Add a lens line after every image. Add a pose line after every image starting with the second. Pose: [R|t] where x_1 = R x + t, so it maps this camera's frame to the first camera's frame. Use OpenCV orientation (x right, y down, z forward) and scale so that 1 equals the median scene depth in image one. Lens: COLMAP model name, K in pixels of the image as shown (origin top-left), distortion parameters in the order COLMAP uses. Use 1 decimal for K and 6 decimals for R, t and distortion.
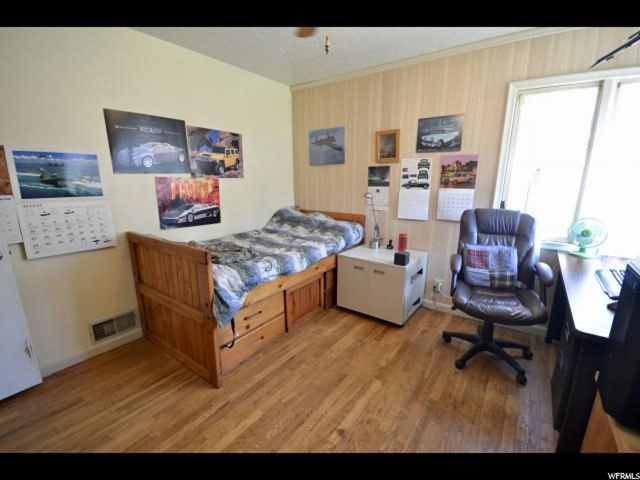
lens RADIAL K [[287.6, 0, 320.9], [0, 287.6, 243.1], [0, 0, 1]] dist [-0.005478, -0.005687]
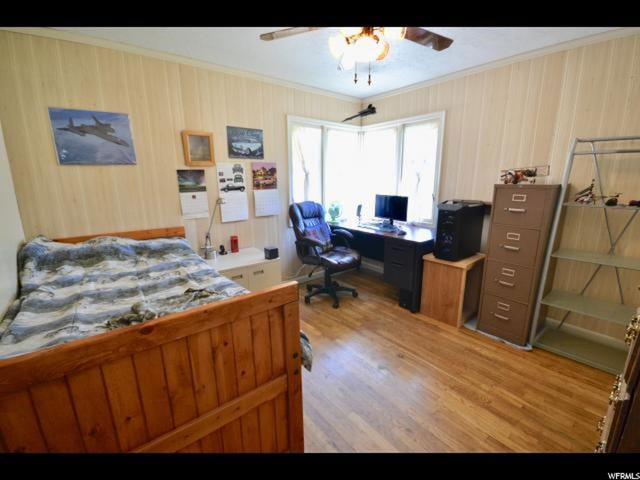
lens RADIAL K [[287.6, 0, 326.9], [0, 287.6, 242.4], [0, 0, 1]] dist [-0.005478, -0.005687]
pose [[0.236143, -0.212387, 0.948224, -0.691362], [0.228235, 0.960646, 0.158331, -0.109197], [-0.944534, 0.179029, 0.275324, 0.457799]]
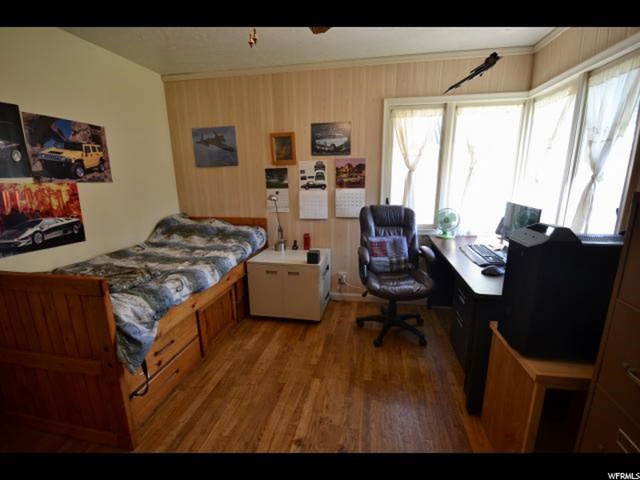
lens RADIAL K [[287.6, 0, 325.1], [0, 287.6, 242.6], [0, 0, 1]] dist [-0.005478, -0.005687]
pose [[0.897849, -0.104347, 0.427760, -0.115103], [0.108266, 0.994005, 0.015230, -0.009132], [-0.426785, 0.032637, 0.903764, 0.039871]]
